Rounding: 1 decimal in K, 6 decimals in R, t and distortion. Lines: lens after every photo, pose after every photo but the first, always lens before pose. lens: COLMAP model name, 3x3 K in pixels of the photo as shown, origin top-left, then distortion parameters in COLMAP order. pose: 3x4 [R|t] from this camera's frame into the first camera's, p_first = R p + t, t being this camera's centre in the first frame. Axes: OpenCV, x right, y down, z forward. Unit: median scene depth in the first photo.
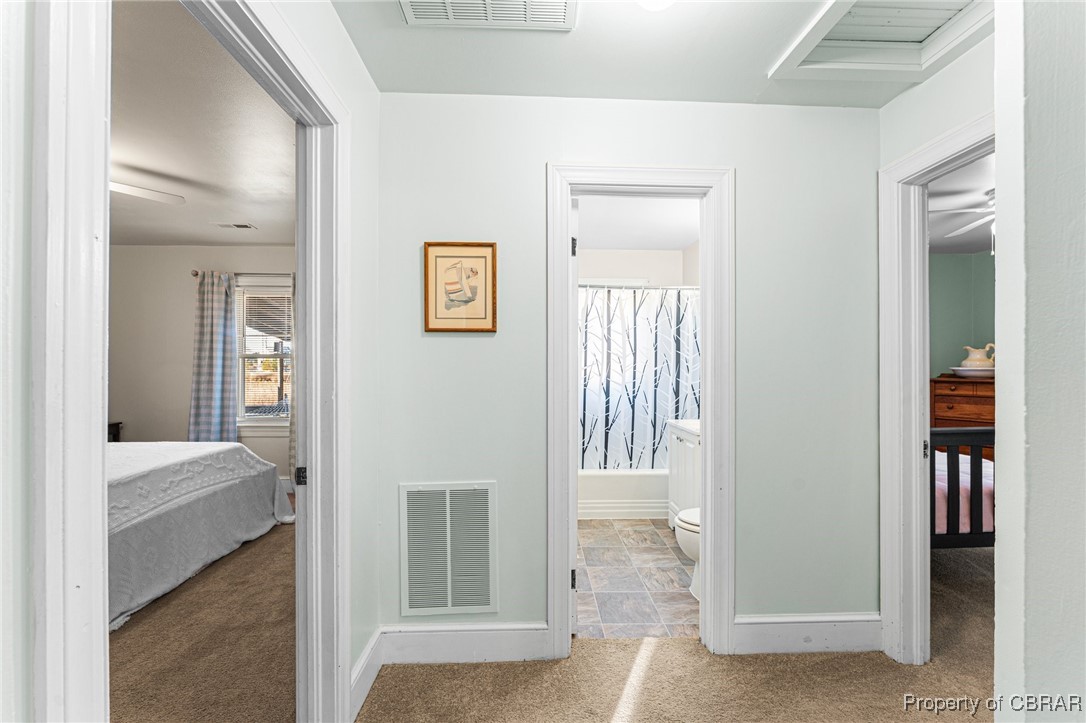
lens RADIAL K [[444.6, 0, 542.0], [0, 444.6, 358.7], [0, 0, 1]] dist [-0.006686, 0.000009]
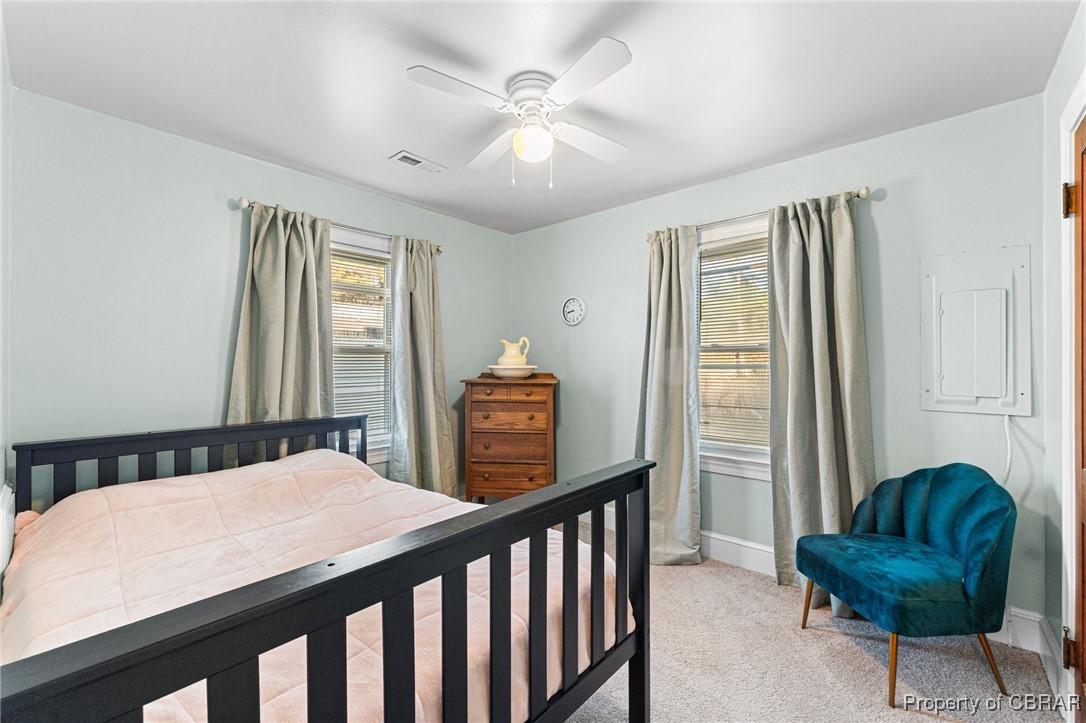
lens RADIAL K [[444.6, 0, 541.5], [0, 444.6, 362.3], [0, 0, 1]] dist [-0.006686, 0.000009]
pose [[0.677776, 0.001674, 0.735266, 0.359300], [-0.007730, 0.999958, 0.004849, 0.008350], [-0.735227, -0.008970, 0.677761, 0.345464]]
